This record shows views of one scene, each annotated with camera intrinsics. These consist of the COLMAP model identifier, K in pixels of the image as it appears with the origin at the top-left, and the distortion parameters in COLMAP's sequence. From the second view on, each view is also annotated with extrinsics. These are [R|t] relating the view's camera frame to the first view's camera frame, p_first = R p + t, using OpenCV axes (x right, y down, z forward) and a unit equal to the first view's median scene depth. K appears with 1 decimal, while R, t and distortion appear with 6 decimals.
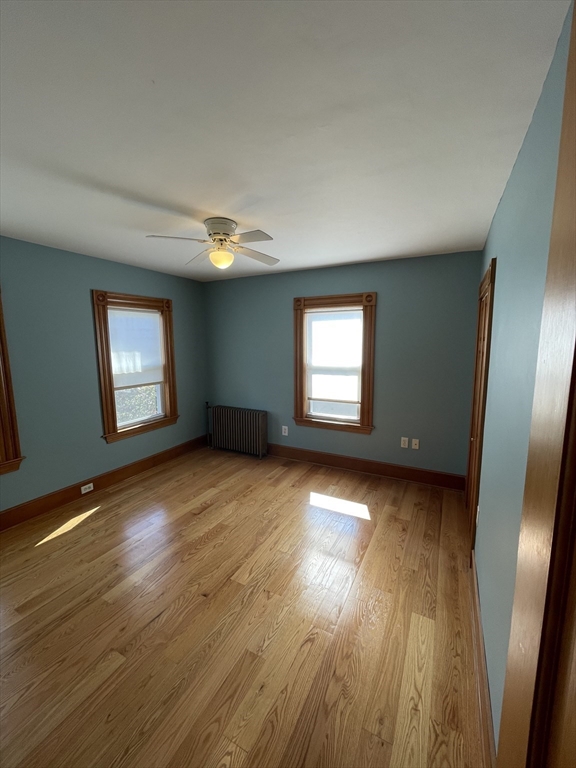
lens RADIAL K [[310.4, 0, 288.1], [0, 310.4, 386.6], [0, 0, 1]] dist [-0.008080, 0.000181]
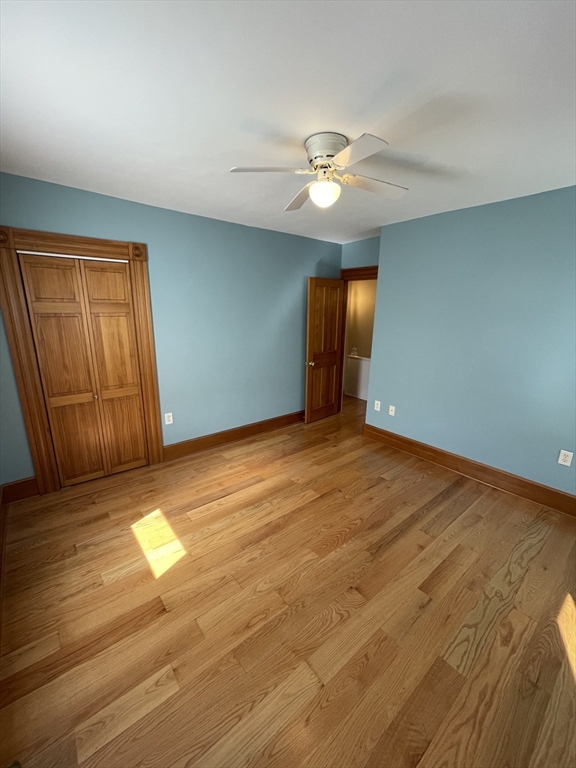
lens RADIAL K [[313.7, 0, 289.1], [0, 313.7, 381.4], [0, 0, 1]] dist [-0.001011, 0.000626]
pose [[-0.921075, -0.101702, 0.375869, -0.374524], [0.041009, 0.934584, 0.353371, -0.210364], [-0.387220, 0.340895, -0.856651, 1.478061]]
